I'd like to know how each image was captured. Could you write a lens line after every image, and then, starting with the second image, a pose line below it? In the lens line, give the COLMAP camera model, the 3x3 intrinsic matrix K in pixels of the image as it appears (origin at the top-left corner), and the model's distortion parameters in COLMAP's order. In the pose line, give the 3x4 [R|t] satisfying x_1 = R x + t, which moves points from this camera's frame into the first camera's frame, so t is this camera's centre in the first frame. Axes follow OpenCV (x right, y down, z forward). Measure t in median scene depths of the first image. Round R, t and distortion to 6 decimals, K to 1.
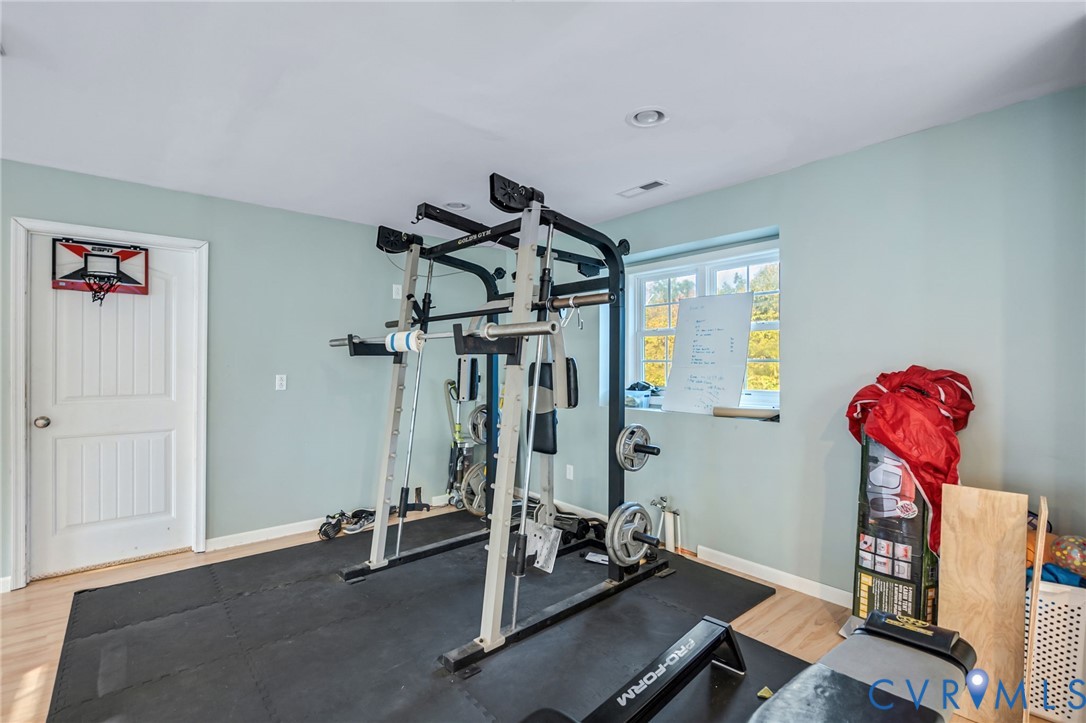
lens RADIAL K [[497.7, 0, 540.3], [0, 497.7, 363.3], [0, 0, 1]] dist [-0.008336, -0.000586]
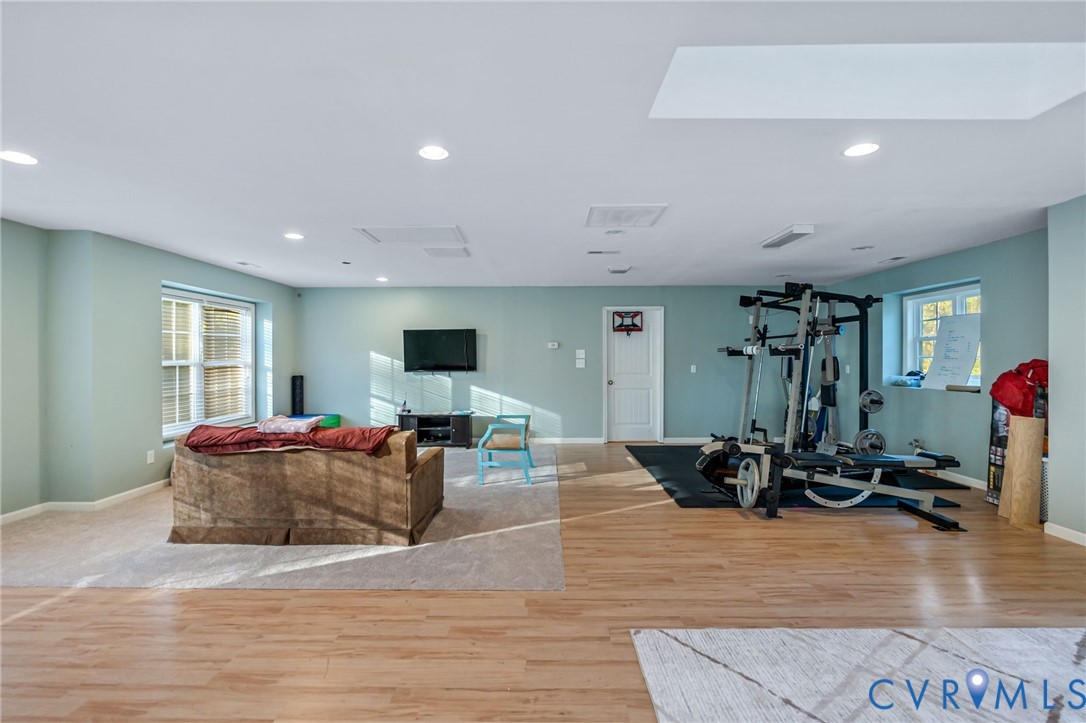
lens RADIAL K [[497.7, 0, 540.3], [0, 497.7, 363.3], [0, 0, 1]] dist [-0.008336, -0.000586]
pose [[0.758401, 0.000228, -0.651788, 0.428359], [0.003989, 0.999980, 0.004991, 0.002385], [0.651776, -0.006385, 0.758384, -1.222462]]
